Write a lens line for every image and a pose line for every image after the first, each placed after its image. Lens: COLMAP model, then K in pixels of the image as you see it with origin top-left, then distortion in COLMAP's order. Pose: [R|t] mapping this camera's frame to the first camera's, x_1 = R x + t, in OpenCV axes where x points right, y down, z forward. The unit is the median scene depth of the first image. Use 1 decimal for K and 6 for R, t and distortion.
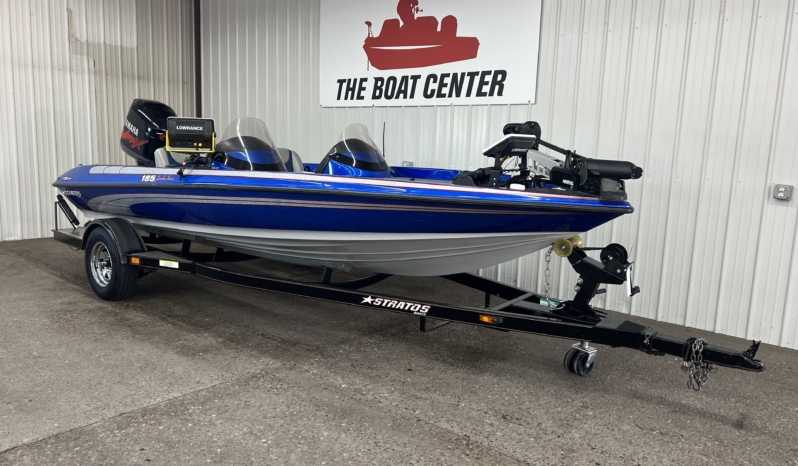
lens RADIAL K [[623.2, 0, 398.0], [0, 623.2, 236.3], [0, 0, 1]] dist [0.041742, -0.067338]
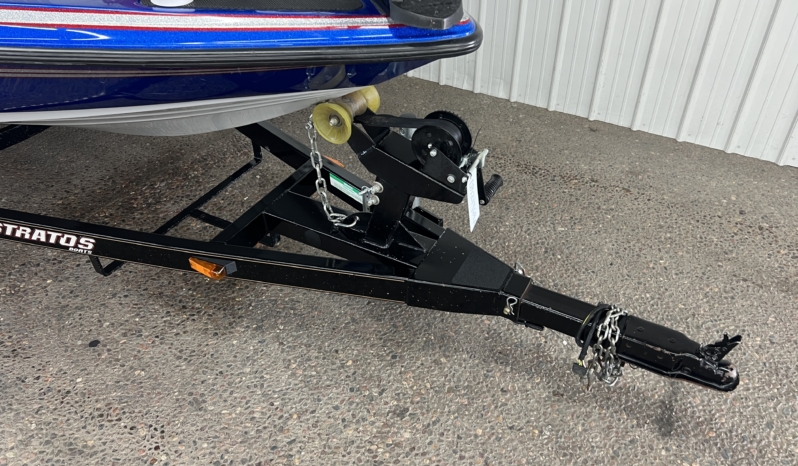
lens RADIAL K [[623.2, 0, 398.0], [0, 623.2, 236.3], [0, 0, 1]] dist [0.041742, -0.067338]
pose [[0.984880, -0.139995, 0.102046, 0.152222], [0.073151, 0.870019, 0.487561, -0.071286], [-0.157038, -0.472724, 0.867105, 0.349330]]
